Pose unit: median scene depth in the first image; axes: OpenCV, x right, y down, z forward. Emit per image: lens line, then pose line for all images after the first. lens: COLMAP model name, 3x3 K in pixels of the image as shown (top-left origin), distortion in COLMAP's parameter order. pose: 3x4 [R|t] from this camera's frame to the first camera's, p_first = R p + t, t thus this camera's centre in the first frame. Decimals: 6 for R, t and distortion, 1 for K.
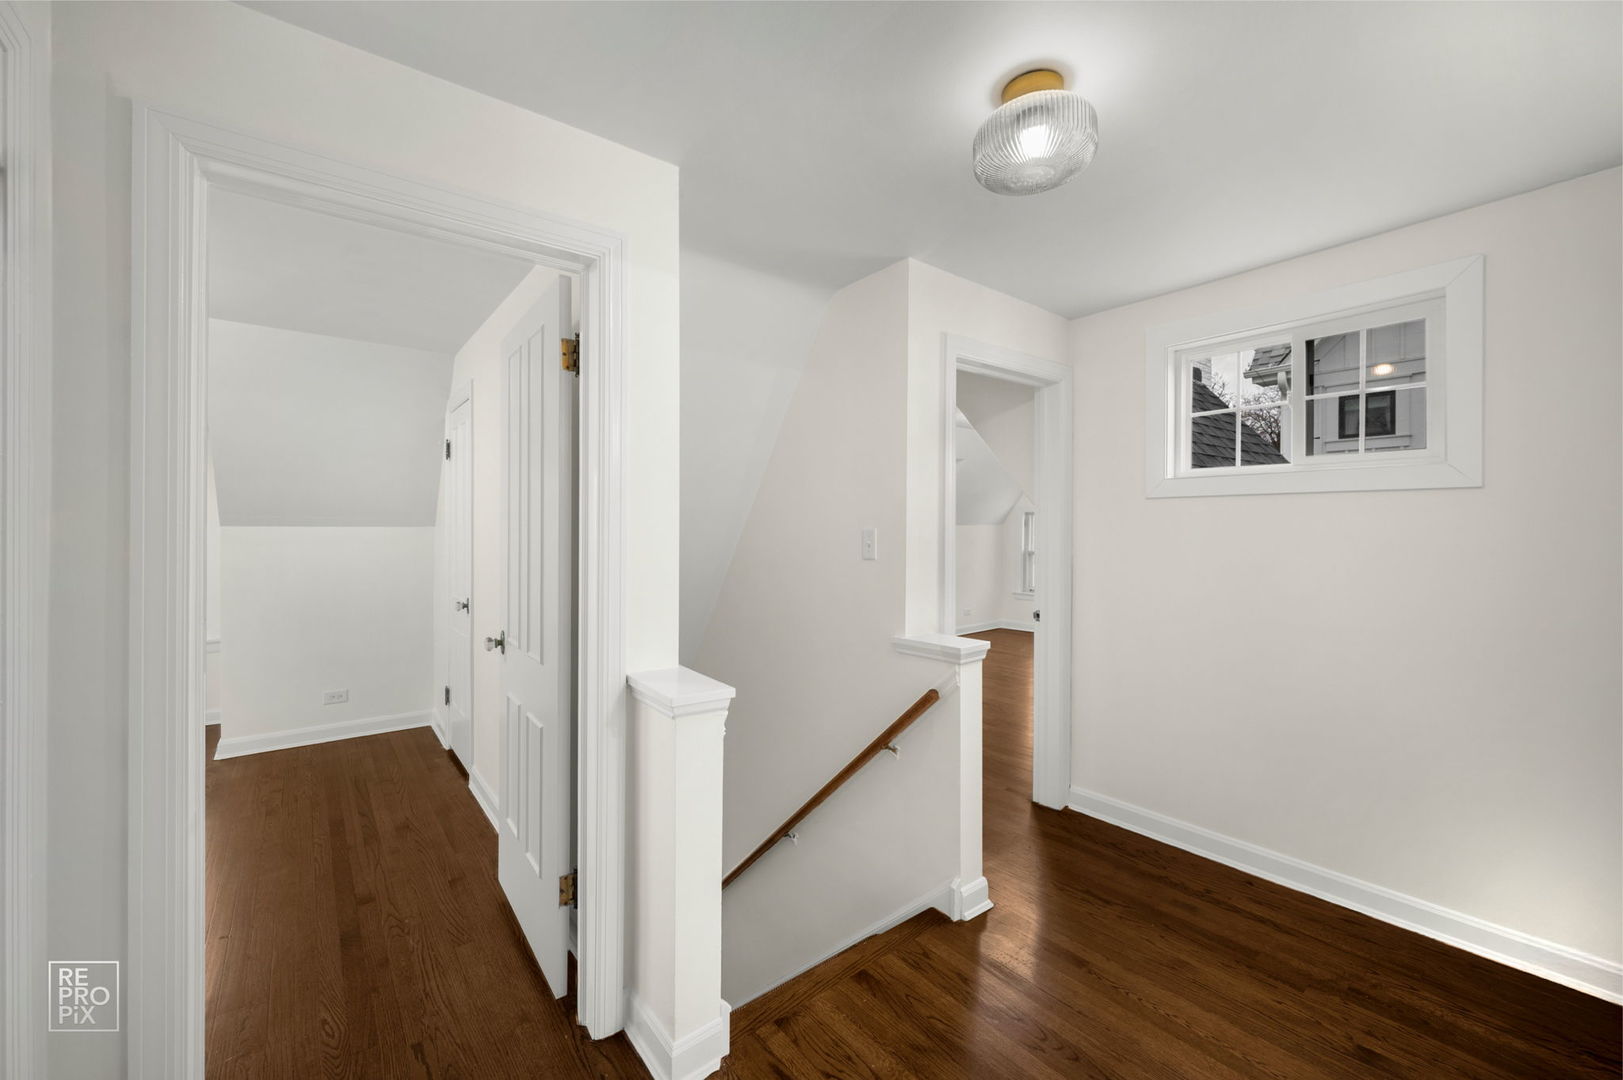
lens RADIAL K [[617.5, 0, 808.2], [0, 617.5, 526.5], [0, 0, 1]] dist [0.000665, -0.000011]
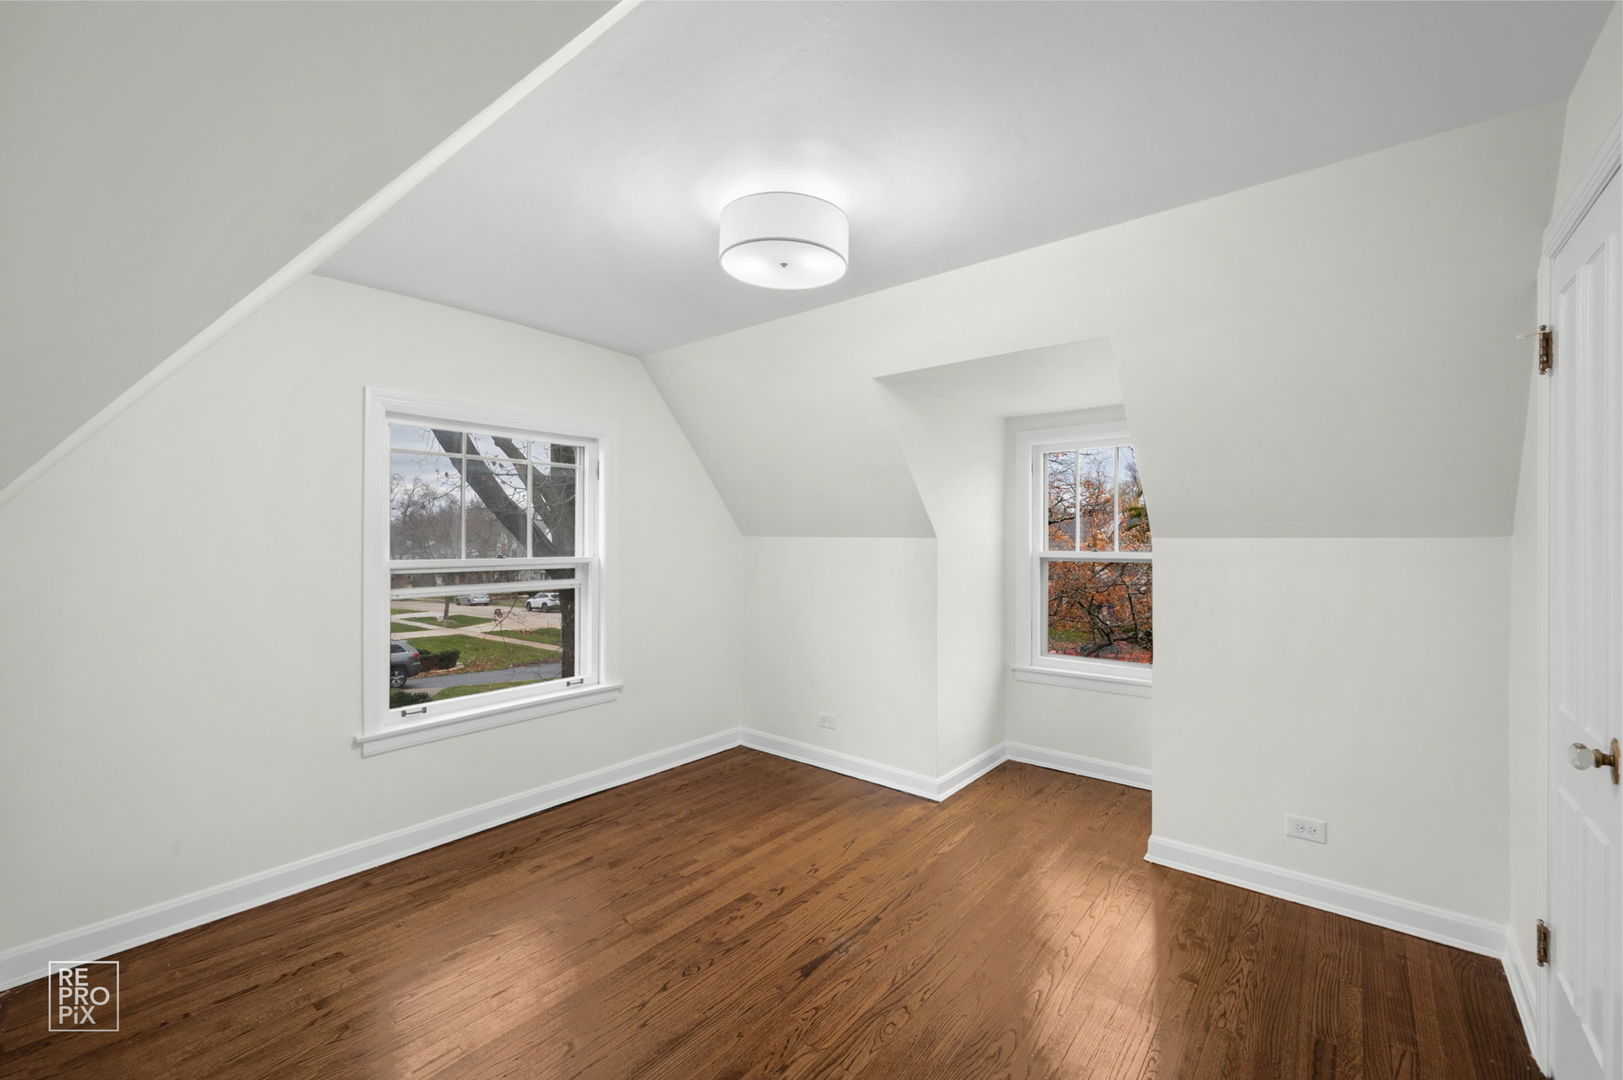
lens RADIAL K [[685.6, 0, 811.5], [0, 685.6, 540.0], [0, 0, 1]] dist [-0.013019, -0.000488]
pose [[0.205100, -0.003699, -0.978734, -0.268912], [0.000291, 0.999993, -0.003719, 0.004202], [0.978741, 0.000477, 0.205100, 0.471440]]
